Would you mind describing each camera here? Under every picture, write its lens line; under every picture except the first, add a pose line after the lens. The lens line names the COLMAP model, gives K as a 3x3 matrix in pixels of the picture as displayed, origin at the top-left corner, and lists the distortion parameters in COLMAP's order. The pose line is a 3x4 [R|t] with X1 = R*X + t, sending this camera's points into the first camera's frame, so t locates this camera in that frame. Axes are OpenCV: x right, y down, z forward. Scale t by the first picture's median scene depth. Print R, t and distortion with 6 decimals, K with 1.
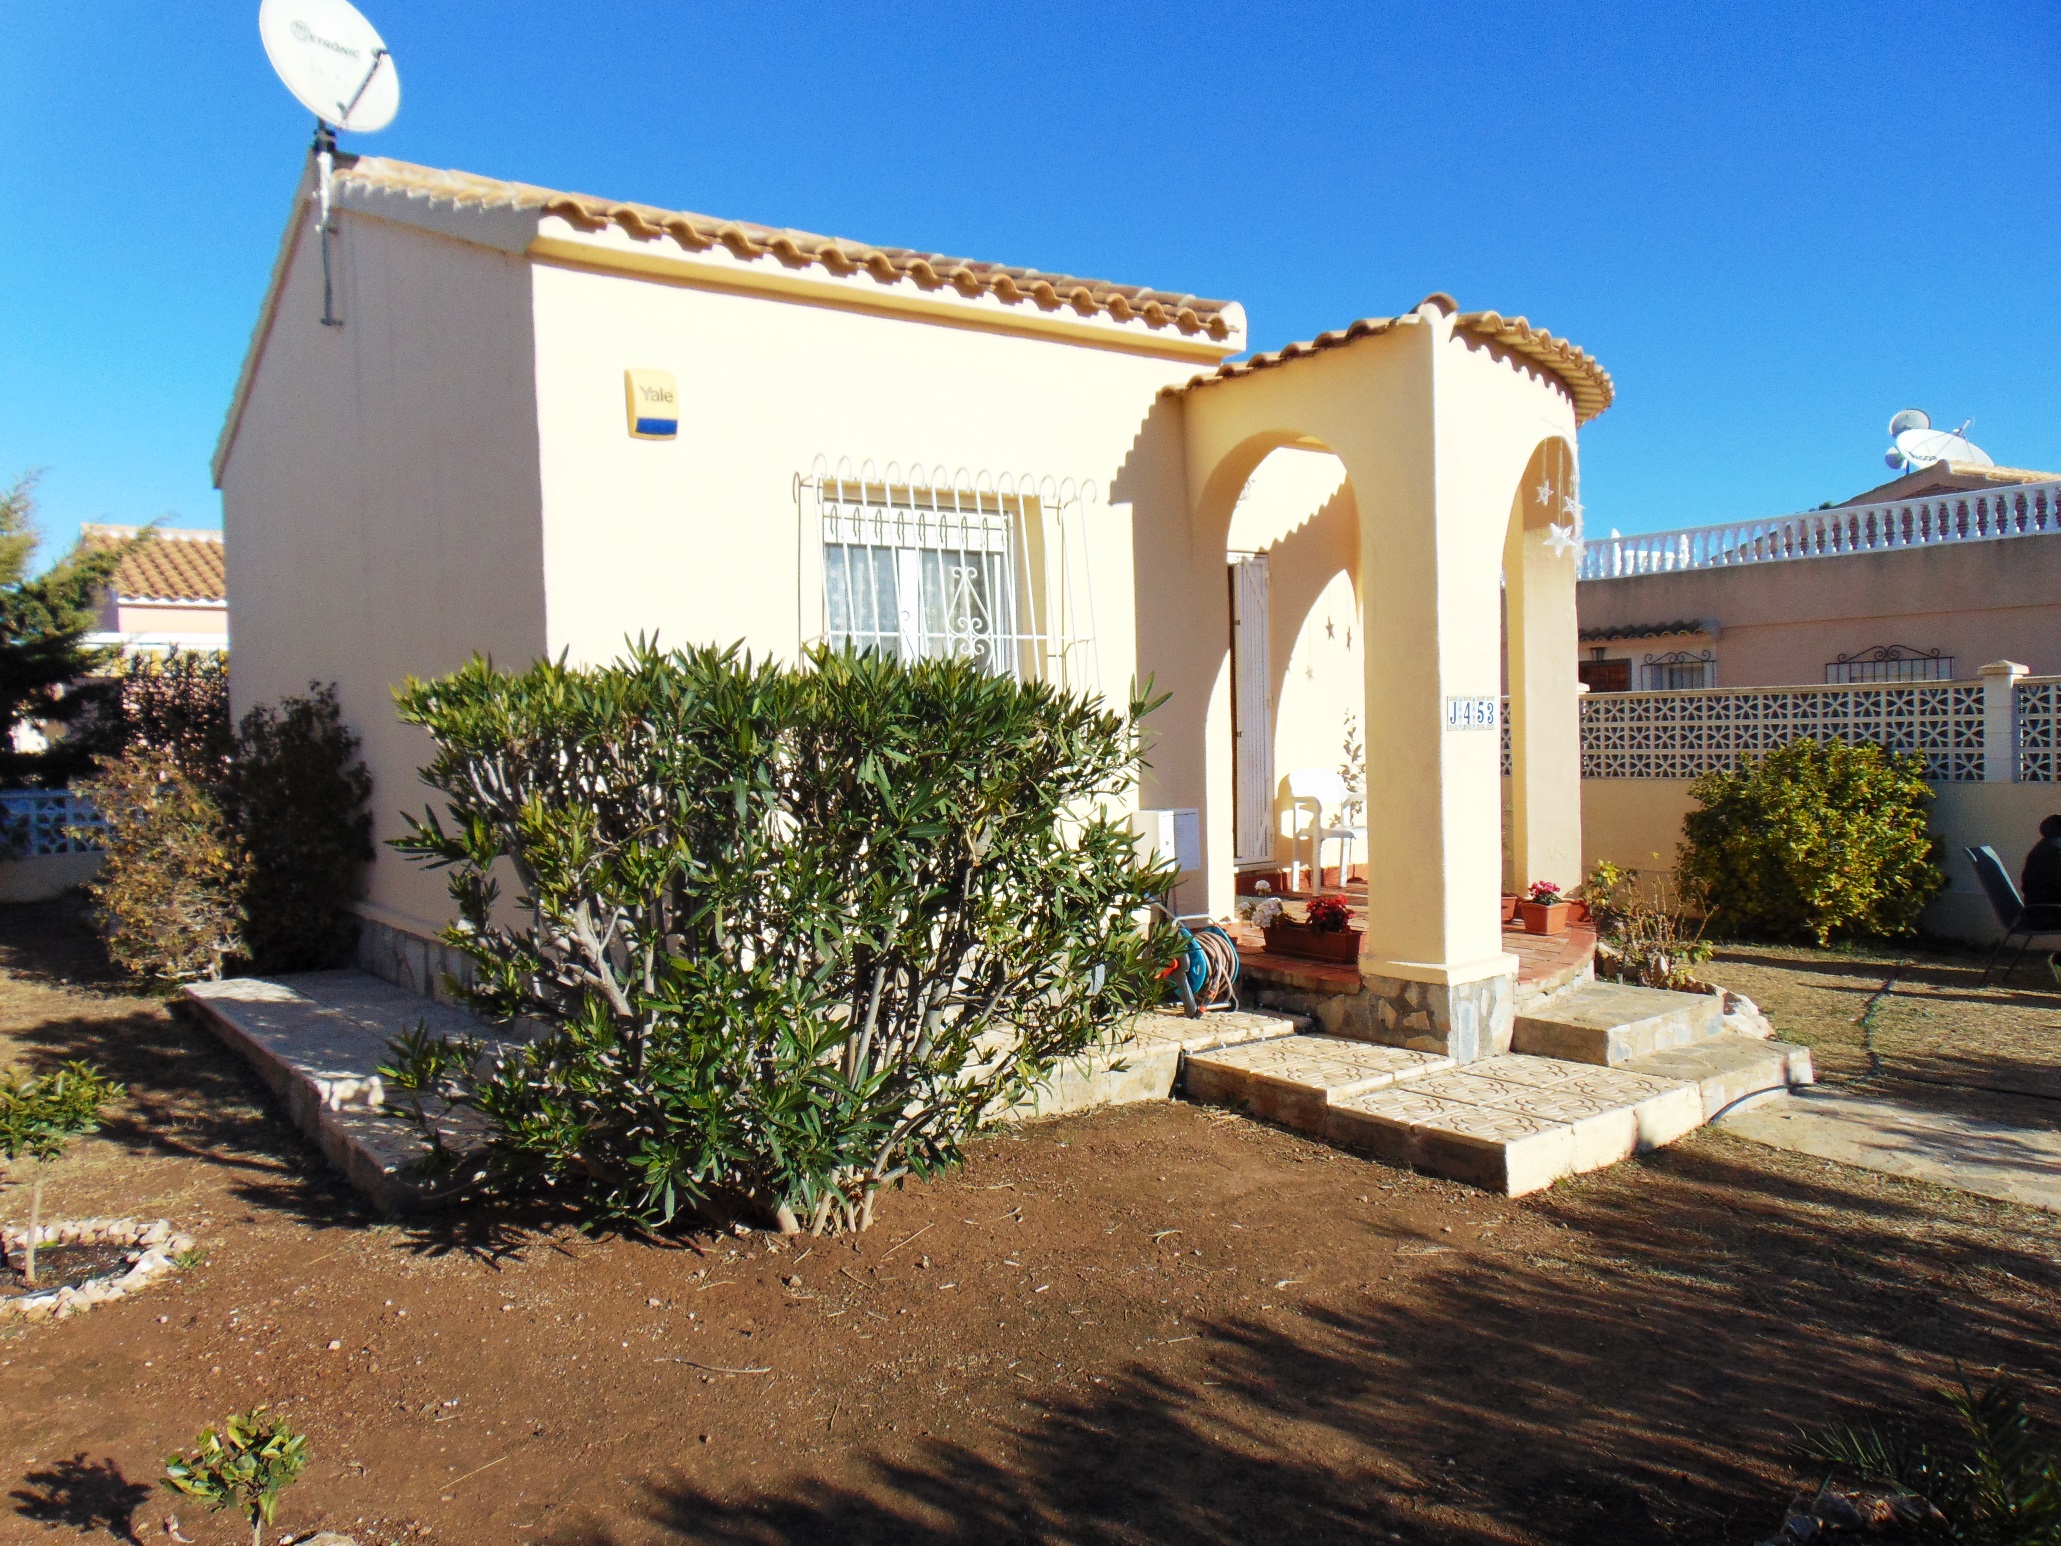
lens RADIAL K [[1556.6, 0, 1012.4], [0, 1556.6, 784.8], [0, 0, 1]] dist [-0.023912, 0.064181]
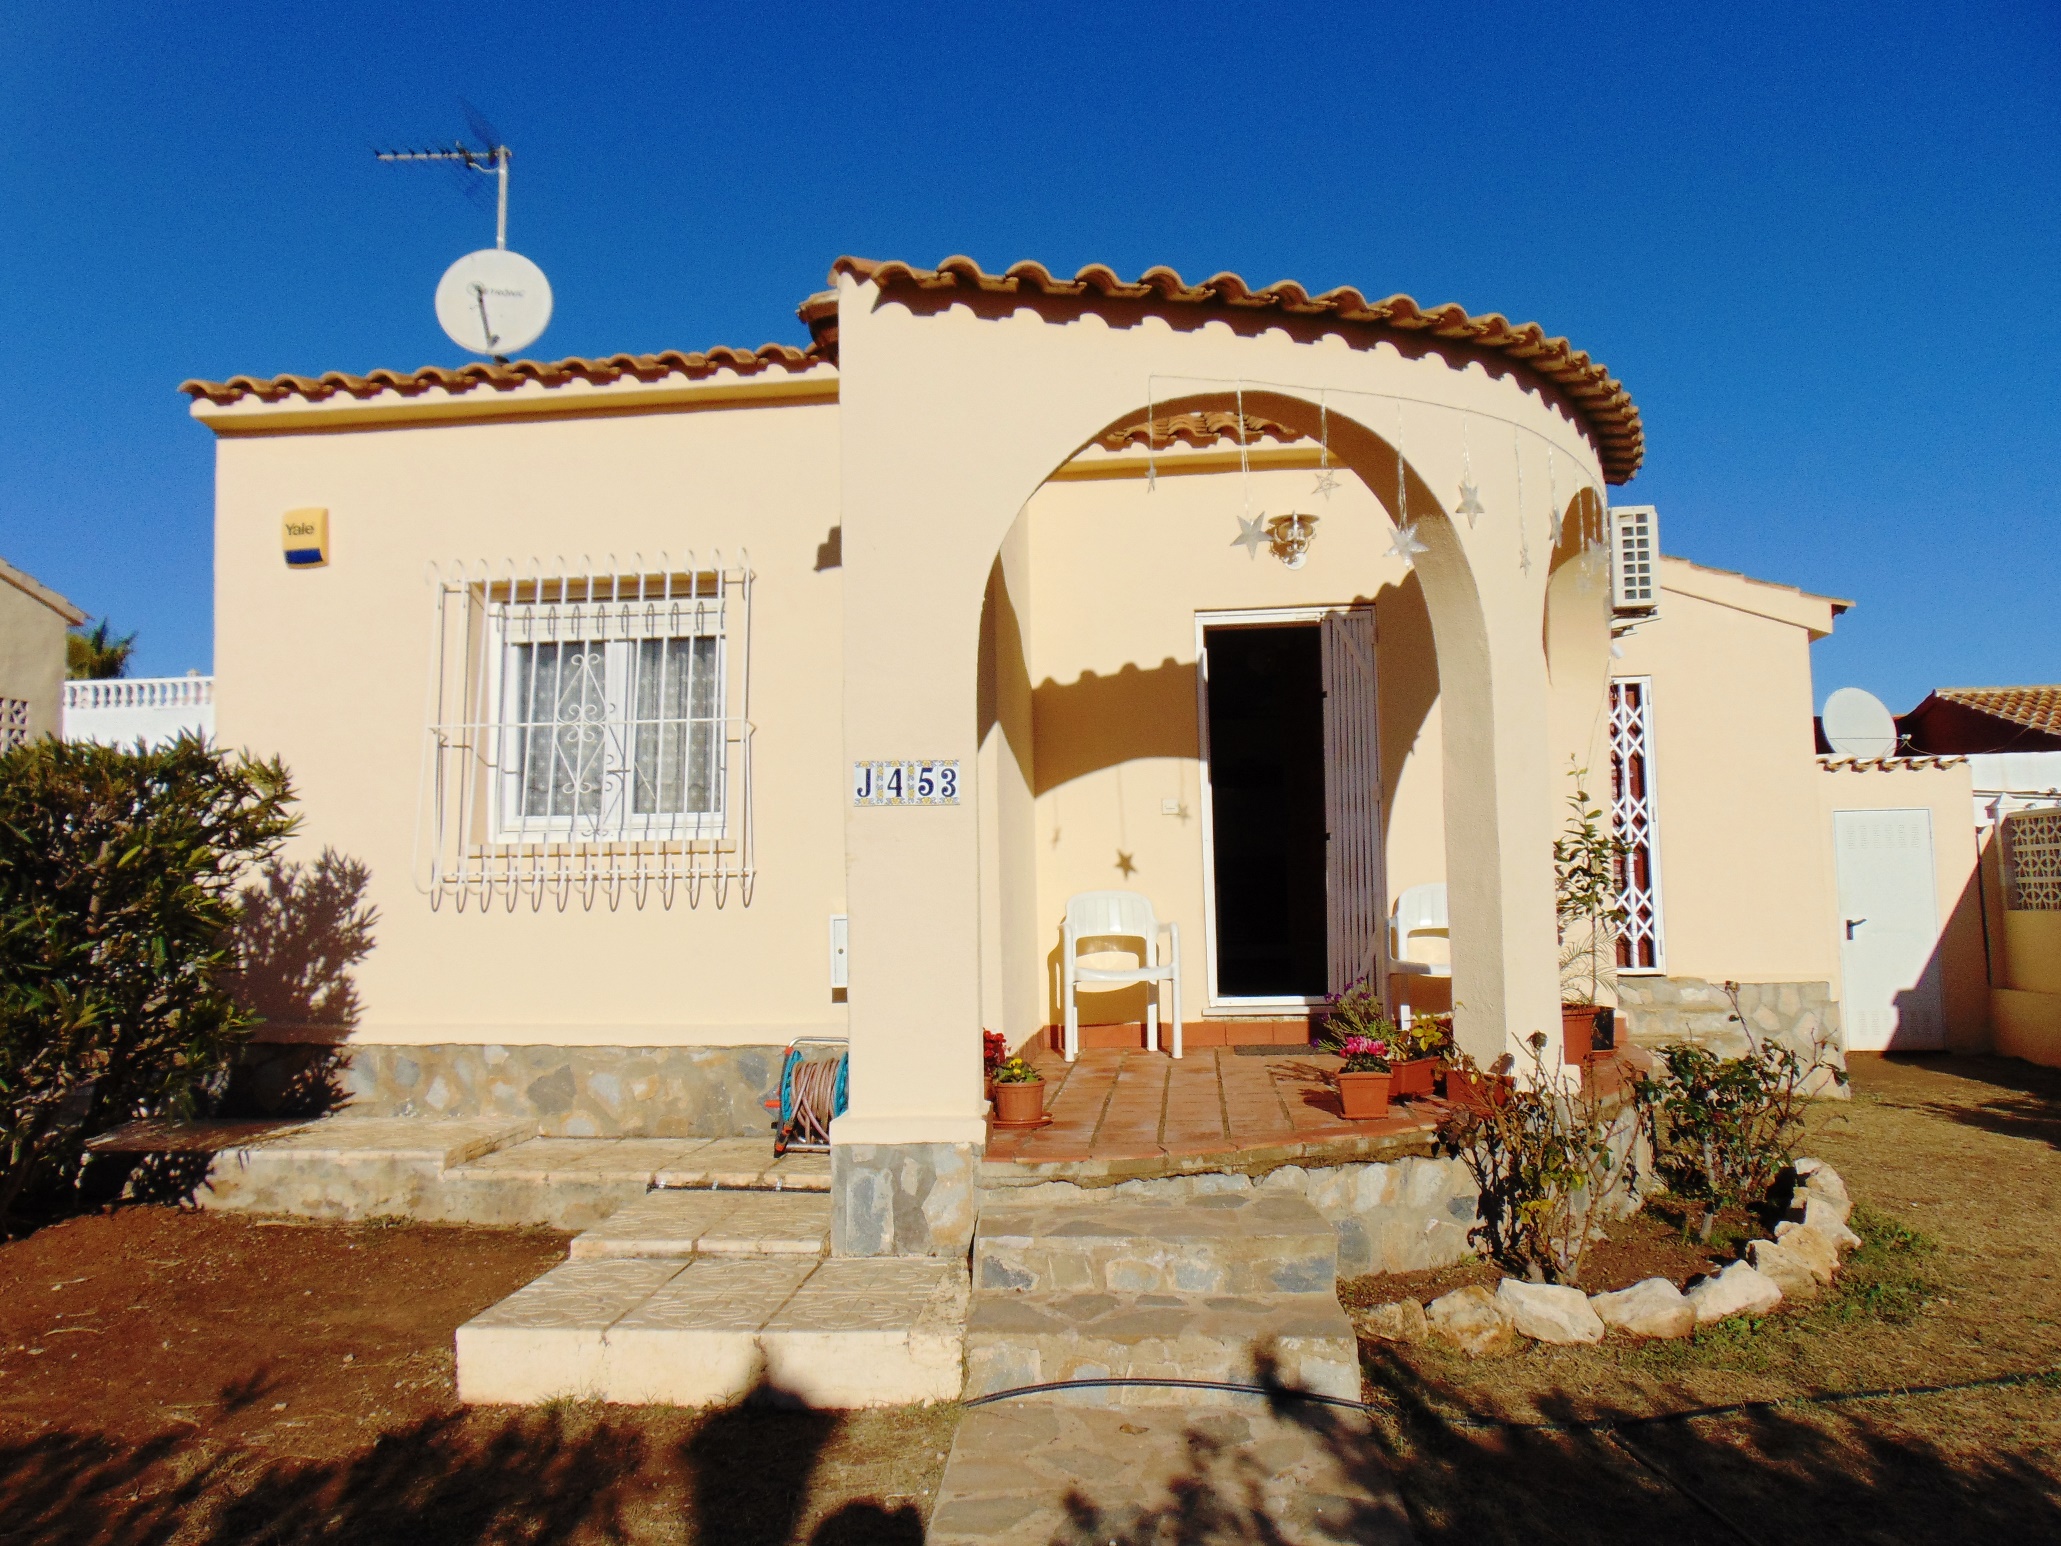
lens RADIAL K [[1561.0, 0, 1012.0], [0, 1561.0, 773.0], [0, 0, 1]] dist [-0.029222, 0.077776]
pose [[0.731052, -0.040525, -0.681117, 1.194478], [-0.028355, 0.995568, -0.089668, 0.021977], [0.681732, 0.084865, 0.726663, 0.682201]]
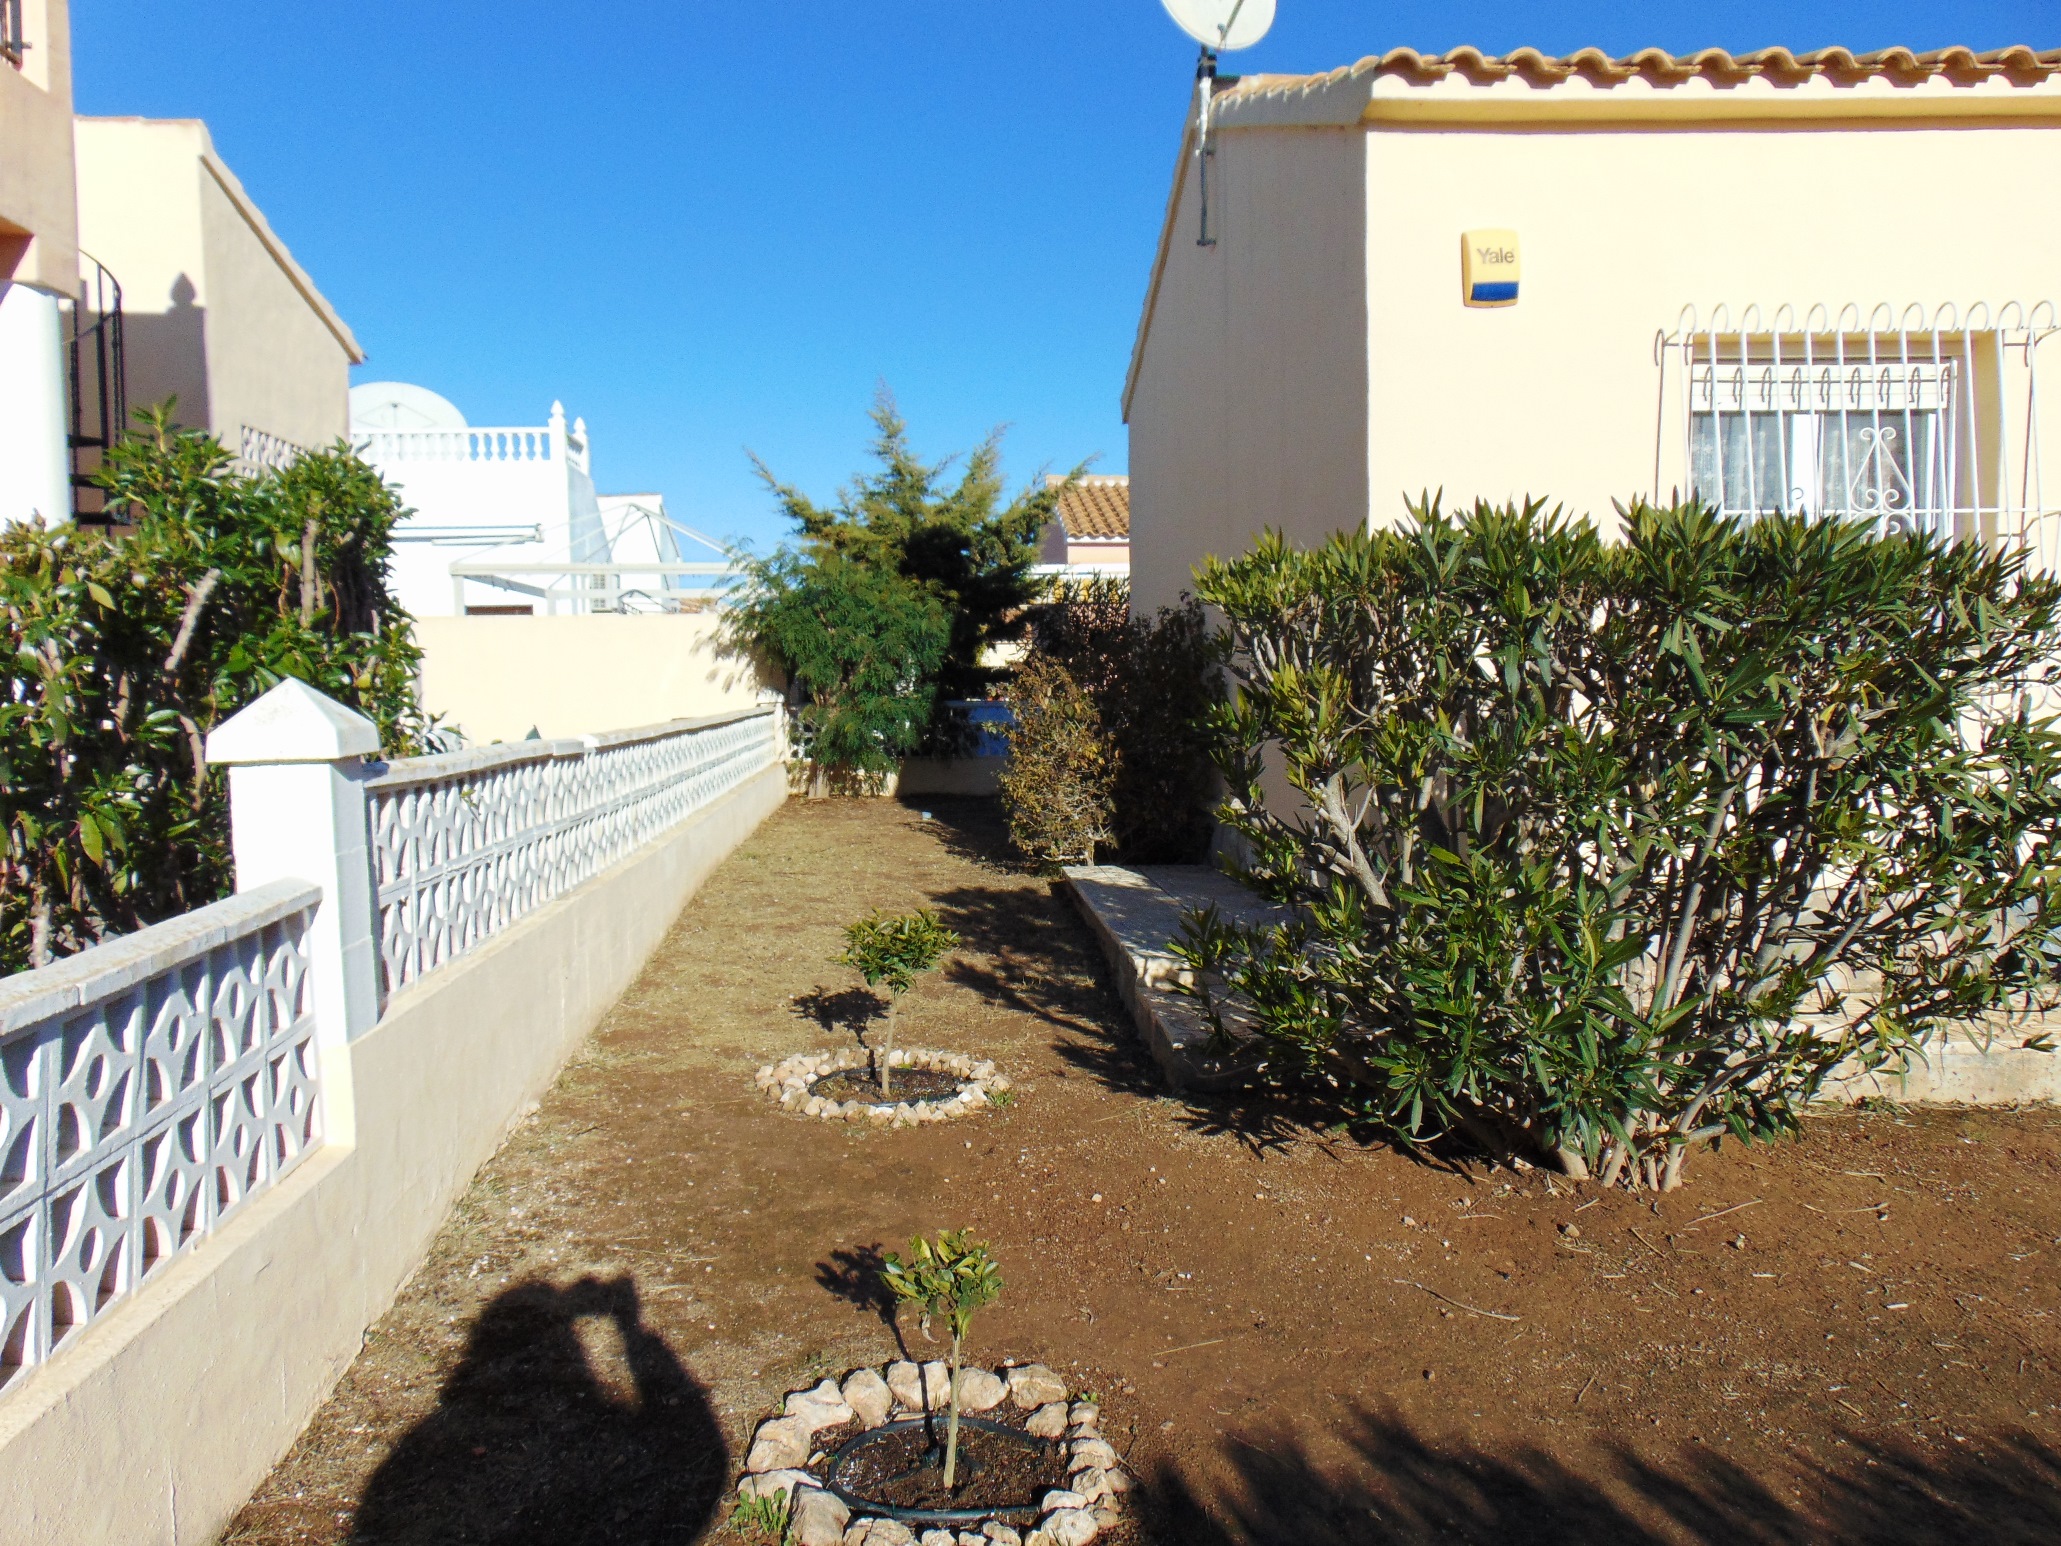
lens RADIAL K [[1561.0, 0, 1012.0], [0, 1561.0, 773.0], [0, 0, 1]] dist [-0.029222, 0.077776]
pose [[0.844664, 0.047853, -0.533154, 0.044108], [-0.029935, 0.998660, 0.042208, 0.029864], [0.534460, -0.019691, 0.844964, 0.082653]]
